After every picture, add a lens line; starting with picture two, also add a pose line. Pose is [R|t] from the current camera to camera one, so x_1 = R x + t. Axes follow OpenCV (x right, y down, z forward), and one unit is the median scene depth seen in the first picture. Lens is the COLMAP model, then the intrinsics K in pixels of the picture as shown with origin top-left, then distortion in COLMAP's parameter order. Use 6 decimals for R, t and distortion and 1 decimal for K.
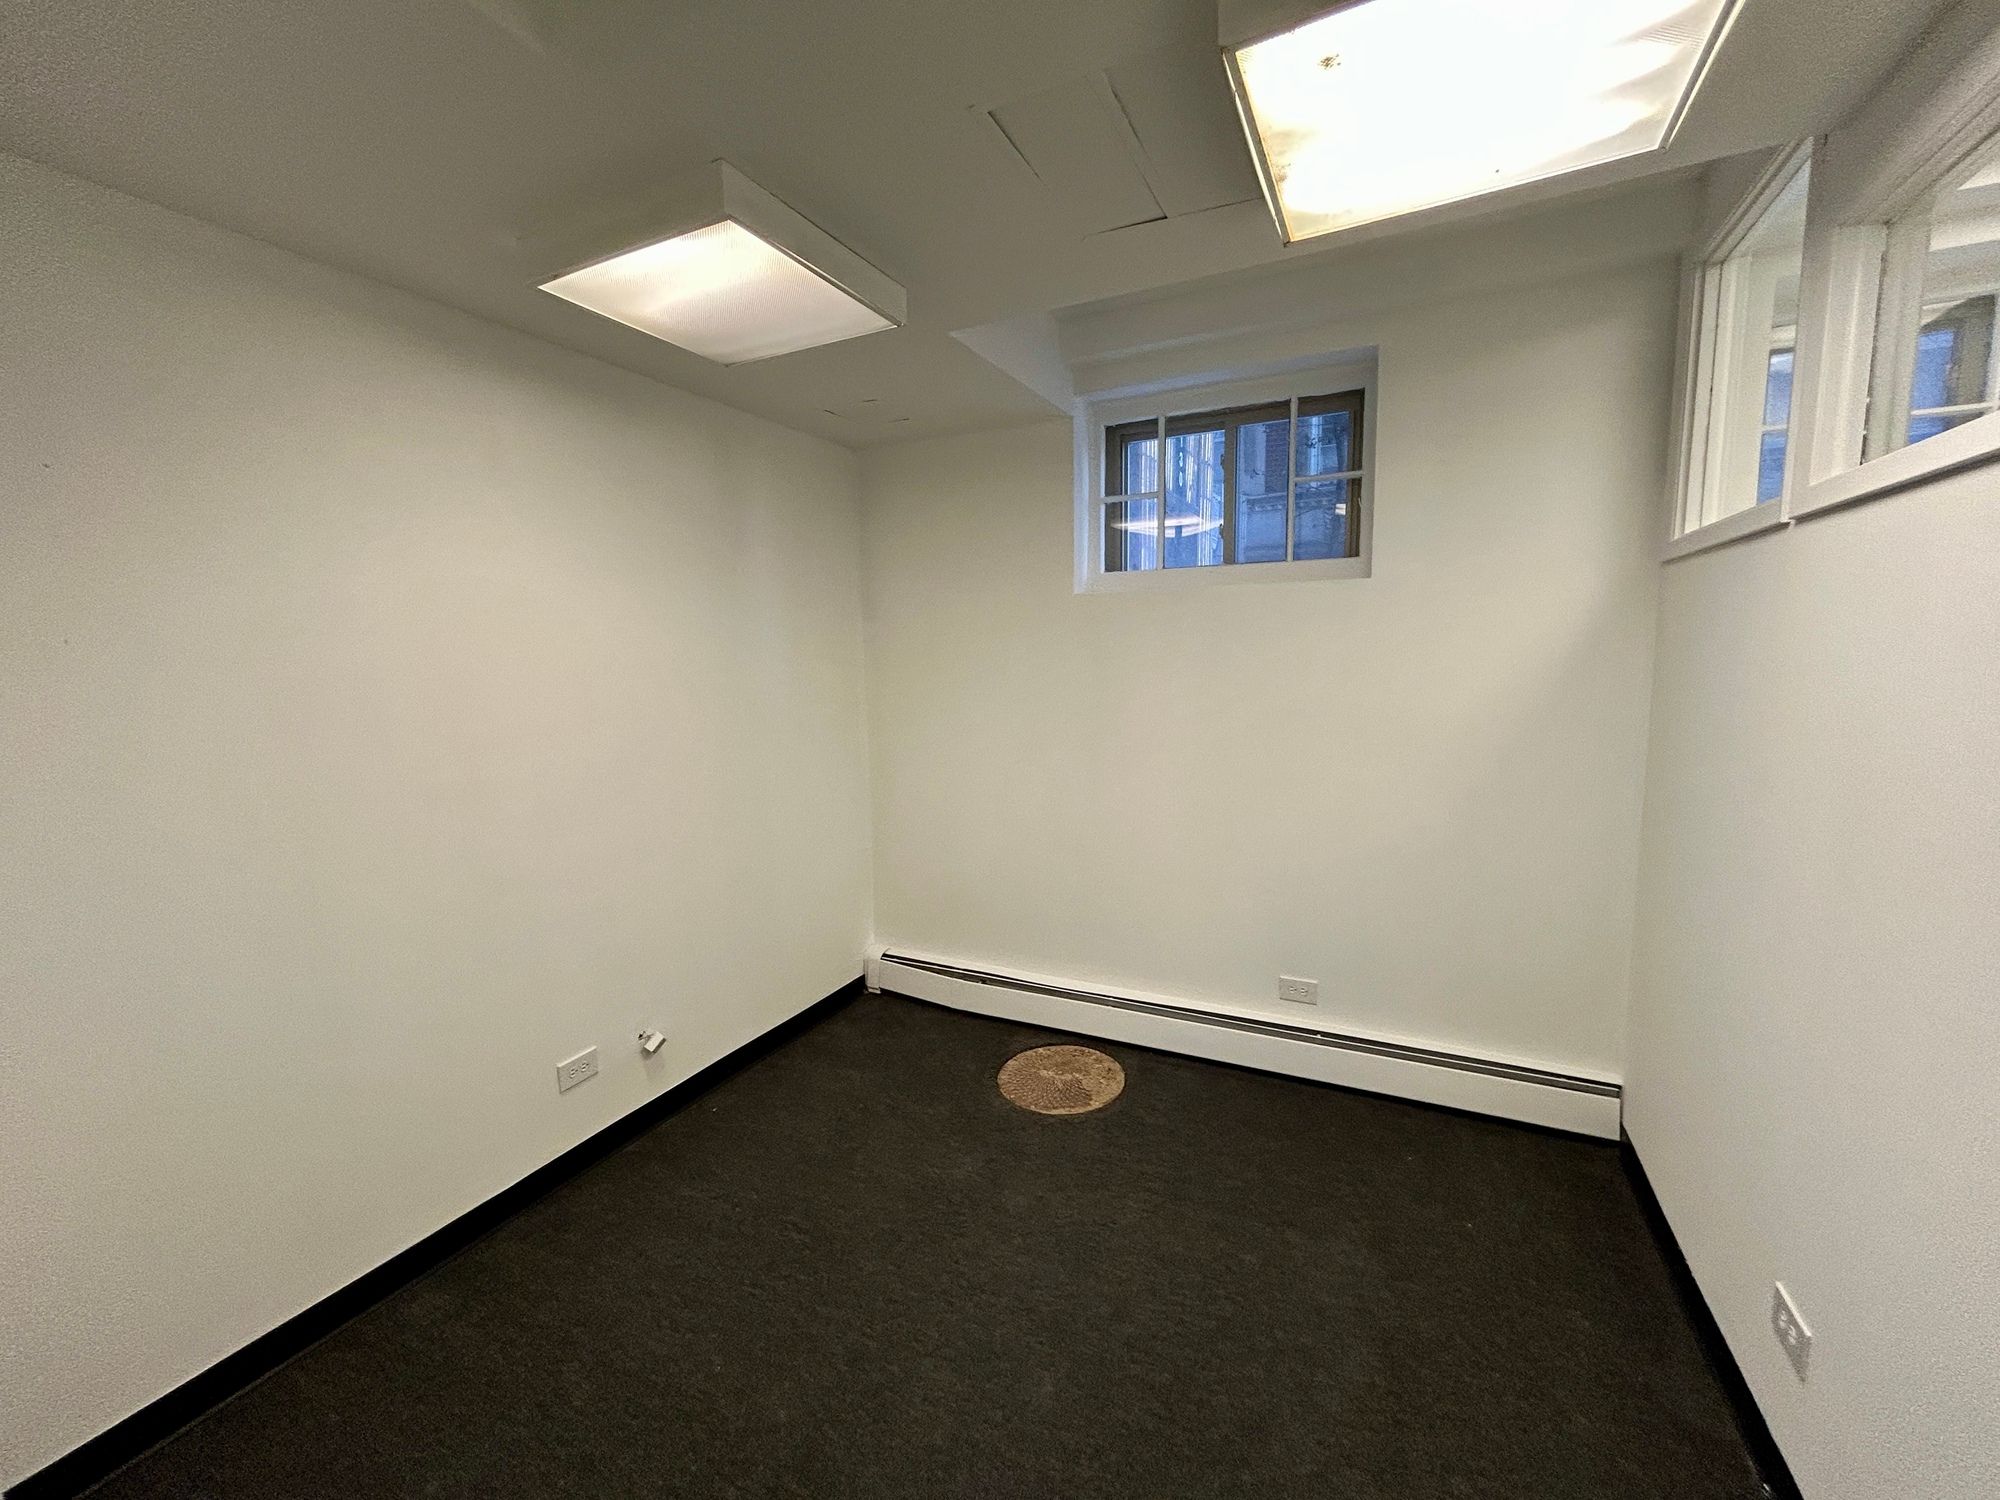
lens RADIAL K [[809.6, 0, 987.8], [0, 809.6, 738.4], [0, 0, 1]] dist [-0.000618, -0.000982]
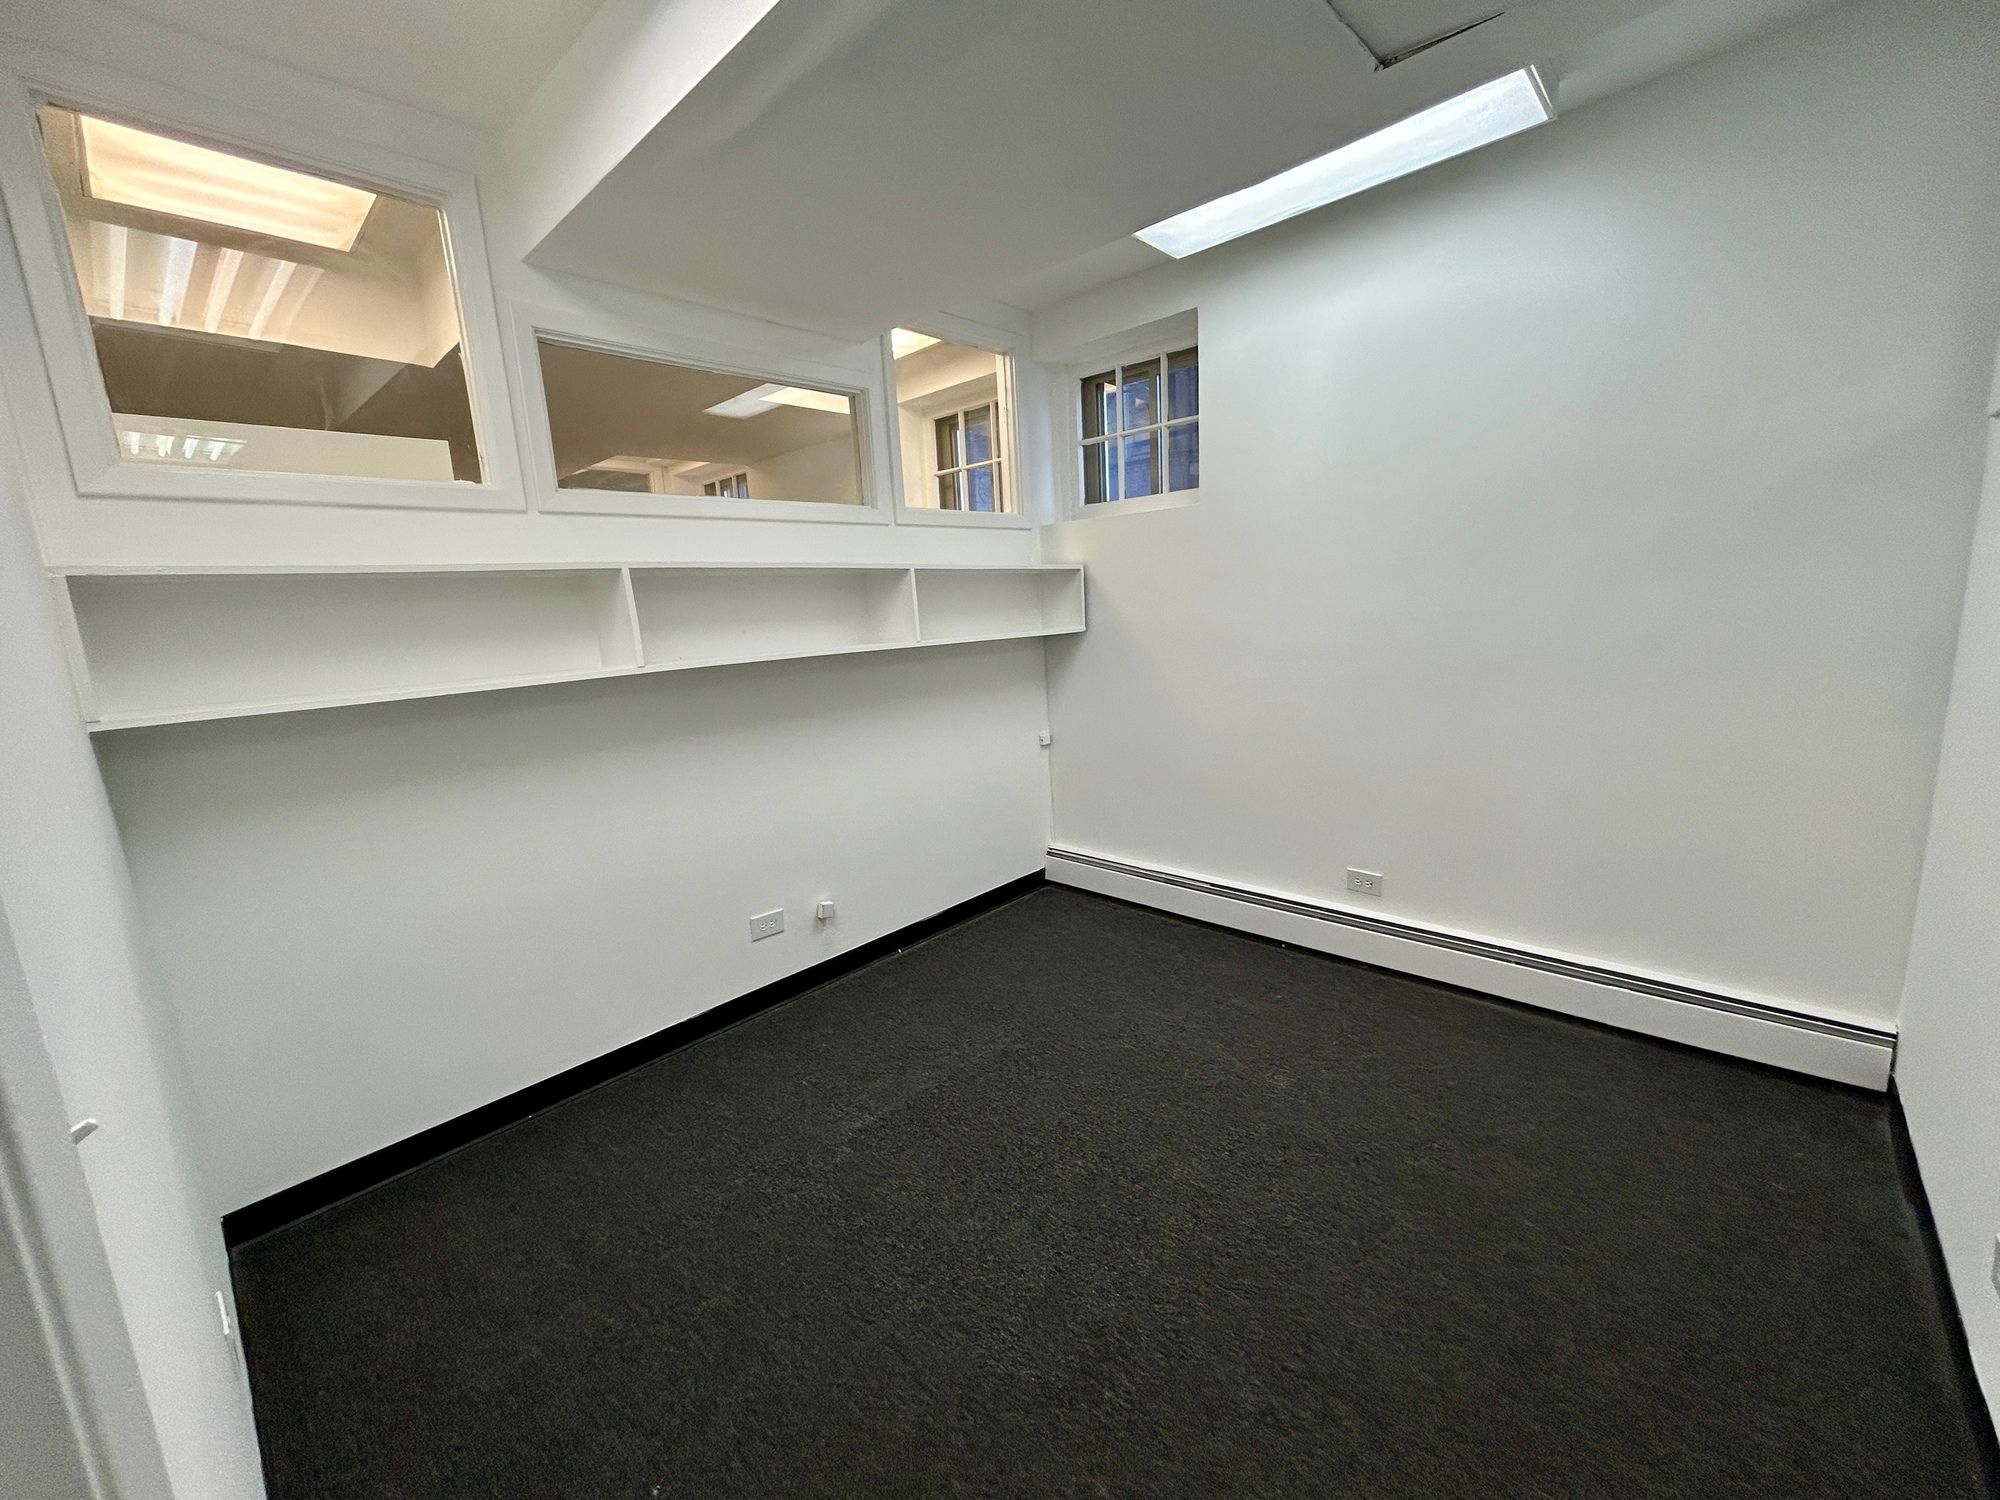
lens RADIAL K [[809.6, 0, 1007.7], [0, 809.6, 746.3], [0, 0, 1]] dist [-0.000618, -0.000982]
pose [[0.957930, 0.005234, -0.286955, 0.200441], [0.026908, 0.993792, 0.107954, 0.006152], [0.285738, -0.111134, 0.951842, -0.100675]]
